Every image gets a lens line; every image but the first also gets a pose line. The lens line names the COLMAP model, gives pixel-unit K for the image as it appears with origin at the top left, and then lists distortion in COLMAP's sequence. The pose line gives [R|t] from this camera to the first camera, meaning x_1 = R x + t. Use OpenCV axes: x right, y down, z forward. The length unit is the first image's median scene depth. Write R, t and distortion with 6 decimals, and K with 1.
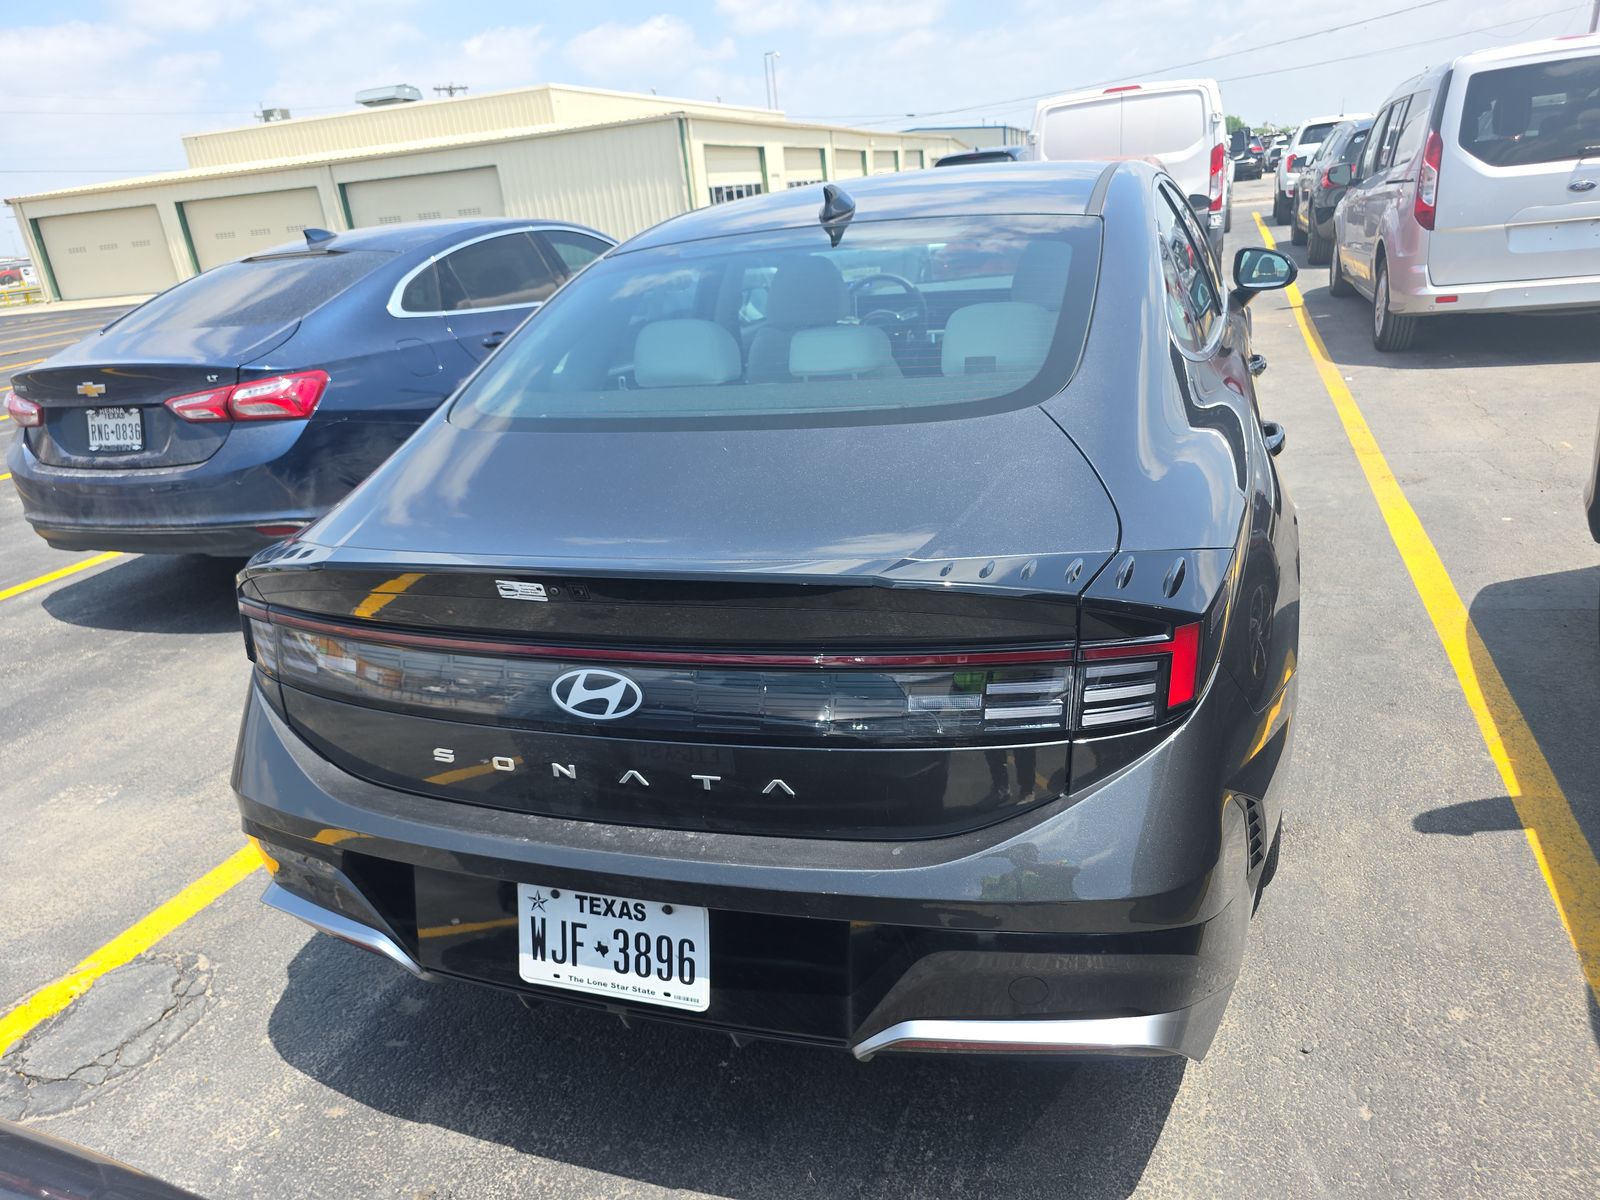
lens RADIAL K [[1091.7, 0, 793.3], [0, 1091.7, 604.4], [0, 0, 1]] dist [0.036469, -0.034411]
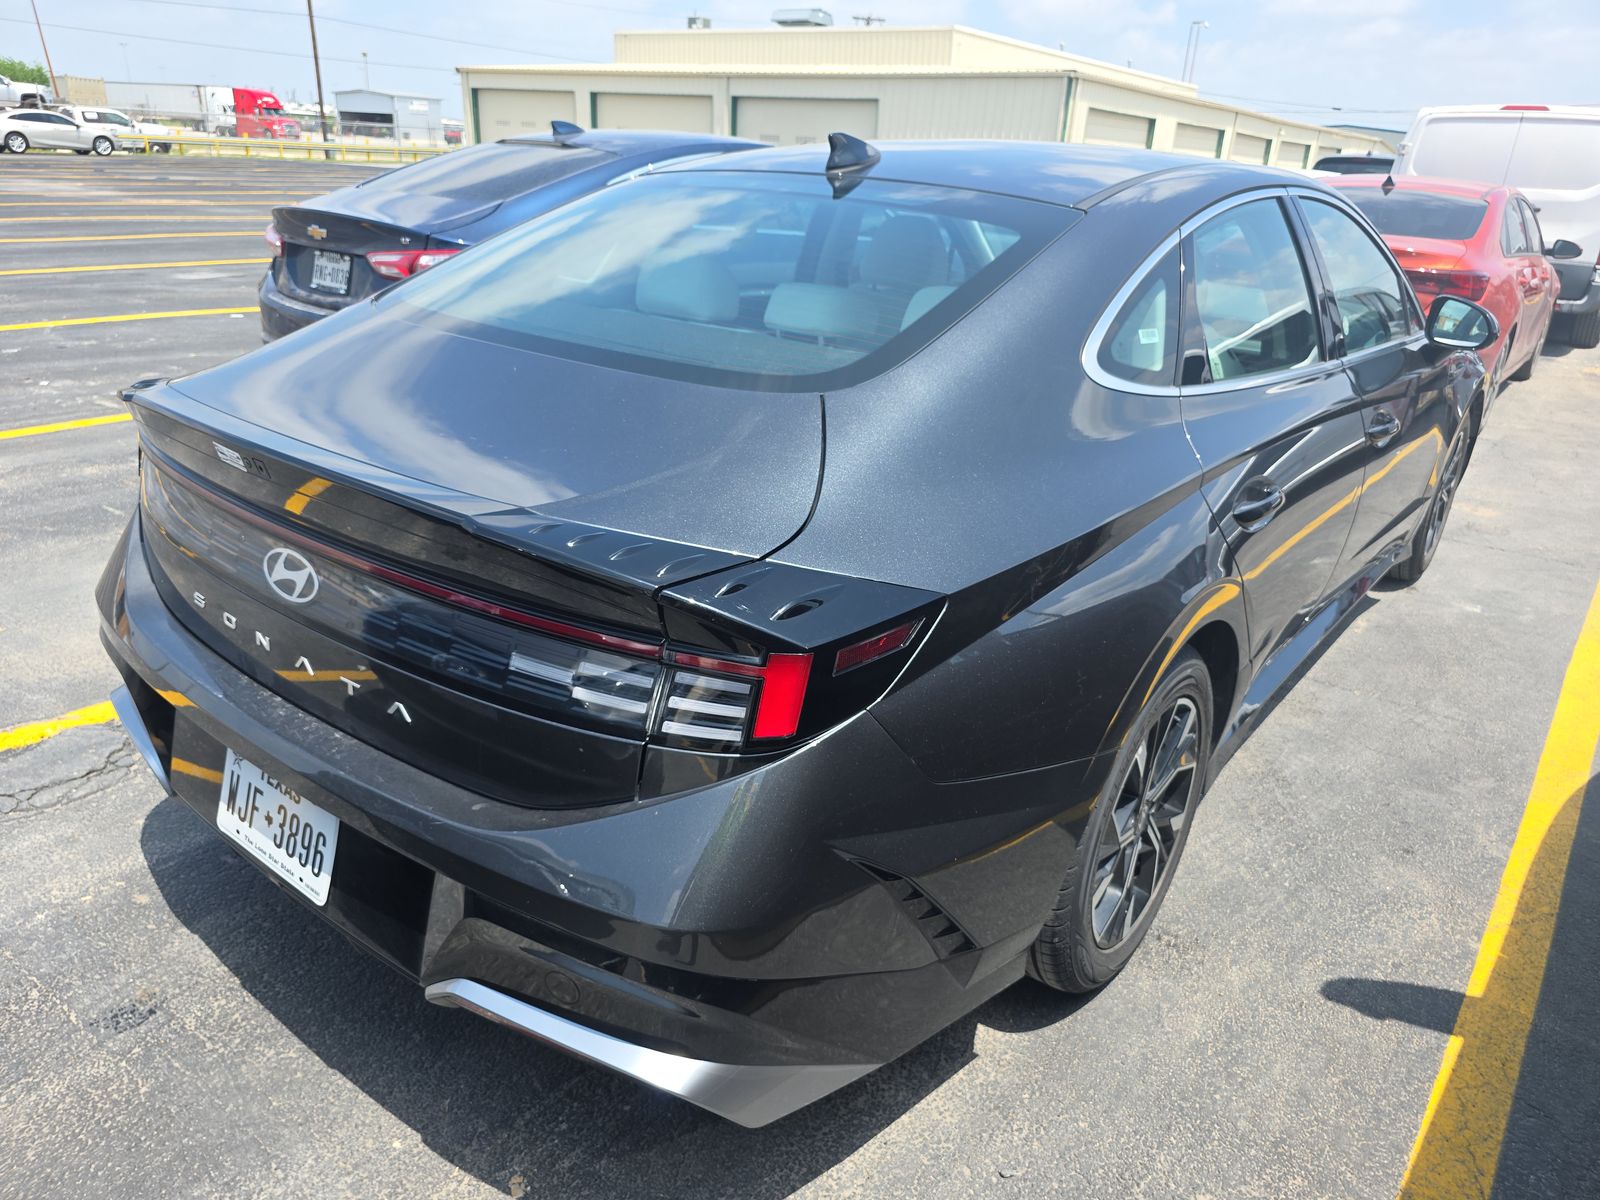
lens RADIAL K [[1091.7, 0, 807.4], [0, 1091.7, 599.2], [0, 0, 1]] dist [0.036469, -0.034411]
pose [[0.939014, 0.250366, -0.235731, 0.316243], [-0.242326, 0.968149, 0.062967, -0.046932], [0.243988, -0.002003, 0.969776, 0.079005]]
